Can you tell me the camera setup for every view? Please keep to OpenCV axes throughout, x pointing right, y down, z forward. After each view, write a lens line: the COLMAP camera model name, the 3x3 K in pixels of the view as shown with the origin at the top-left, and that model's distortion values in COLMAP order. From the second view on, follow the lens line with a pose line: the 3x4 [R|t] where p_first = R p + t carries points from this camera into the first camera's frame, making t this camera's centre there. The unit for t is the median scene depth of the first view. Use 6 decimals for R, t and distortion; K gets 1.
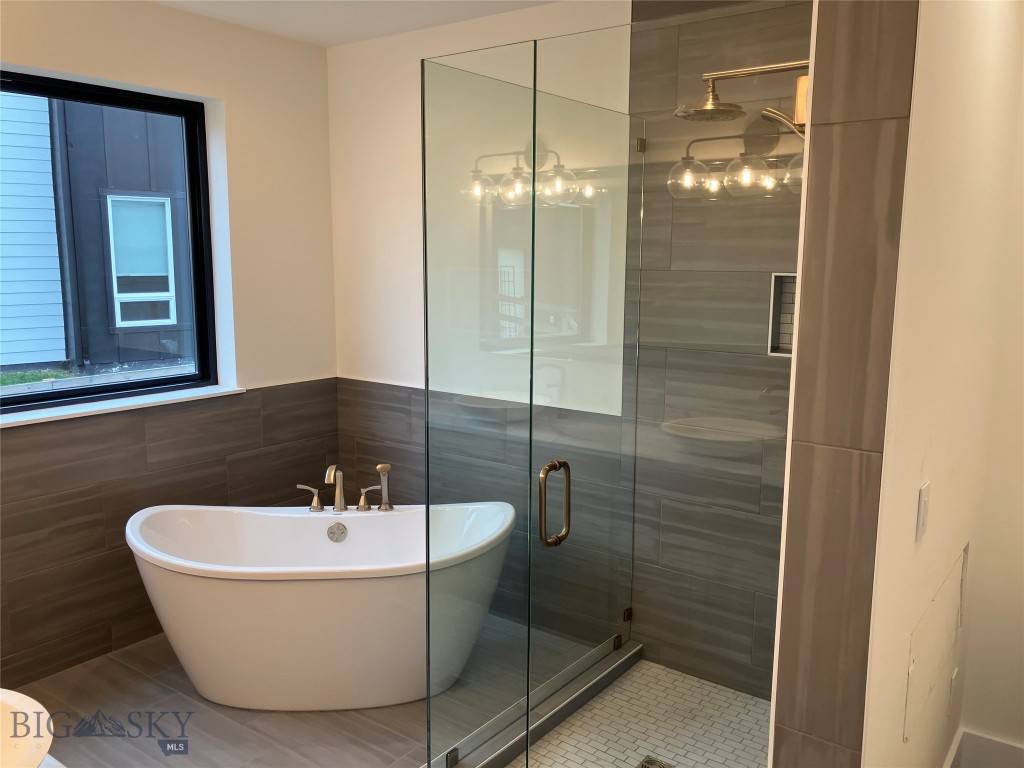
lens RADIAL K [[840.2, 0, 510.3], [0, 840.2, 380.2], [0, 0, 1]] dist [-0.014601, 0.019777]
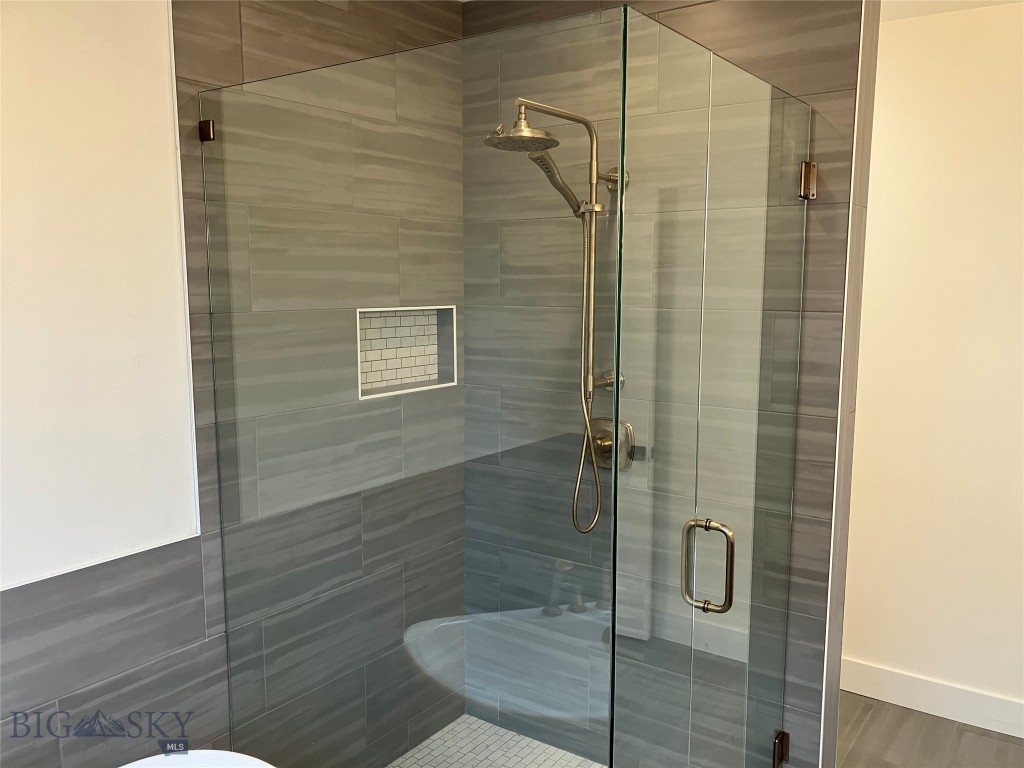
lens RADIAL K [[840.2, 0, 510.7], [0, 840.2, 390.1], [0, 0, 1]] dist [-0.014601, 0.019777]
pose [[-0.045606, -0.131106, 0.990319, -0.540158], [0.156855, 0.978113, 0.136714, -0.125717], [-0.986568, 0.161571, -0.024043, 0.785254]]
